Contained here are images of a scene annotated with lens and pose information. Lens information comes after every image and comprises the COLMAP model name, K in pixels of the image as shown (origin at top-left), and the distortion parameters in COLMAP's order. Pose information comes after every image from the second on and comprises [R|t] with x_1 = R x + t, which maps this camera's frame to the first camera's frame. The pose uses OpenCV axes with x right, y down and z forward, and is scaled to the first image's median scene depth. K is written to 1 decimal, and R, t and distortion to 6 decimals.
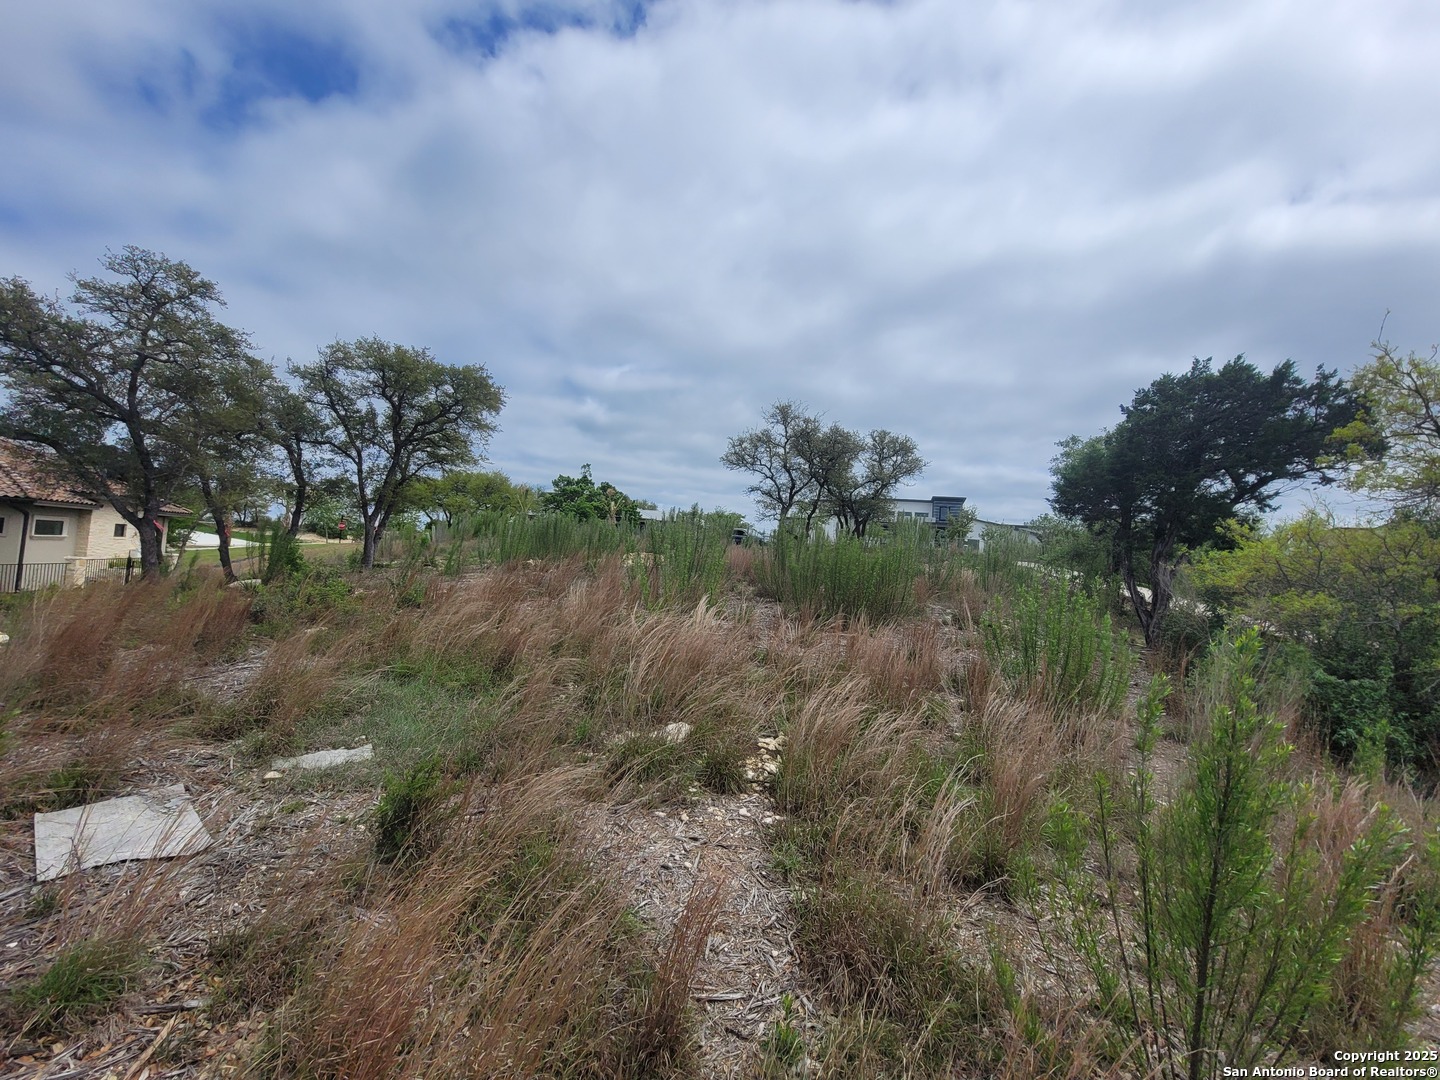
lens RADIAL K [[578.5, 0, 721.4], [0, 578.5, 539.4], [0, 0, 1]] dist [-0.002551, -0.000081]
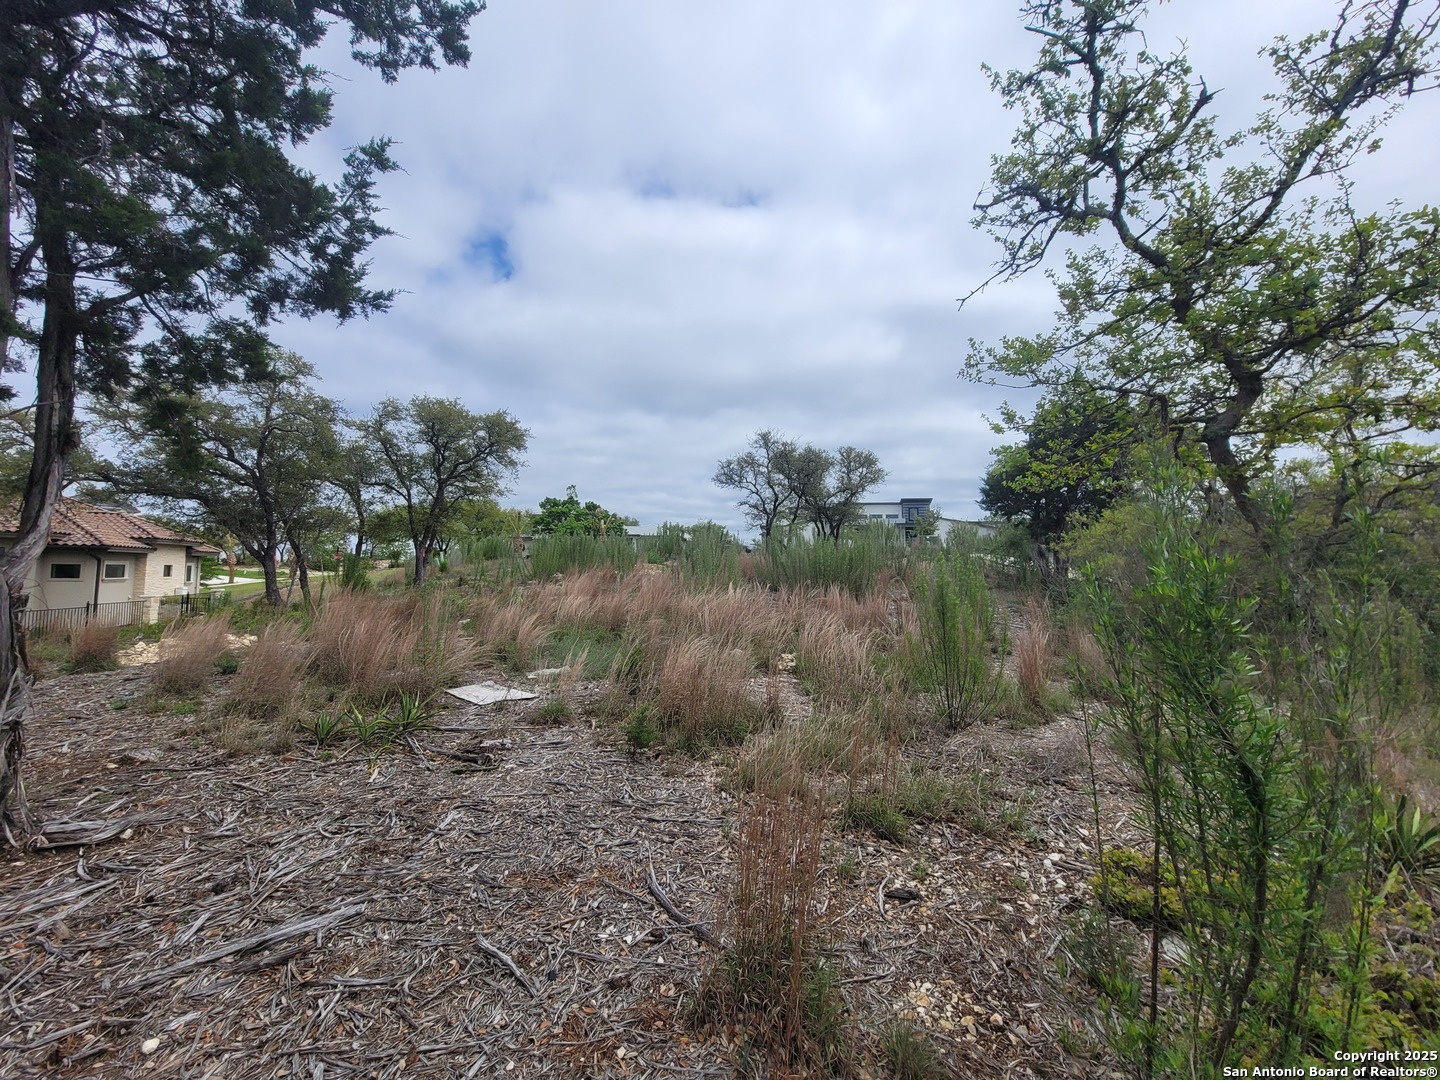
lens RADIAL K [[578.5, 0, 718.4], [0, 578.5, 538.0], [0, 0, 1]] dist [-0.002551, -0.000081]
pose [[0.997843, -0.055282, 0.035405, -0.036301], [0.056057, 0.998201, -0.021284, 0.005138], [-0.034164, 0.023223, 0.999146, -0.158841]]
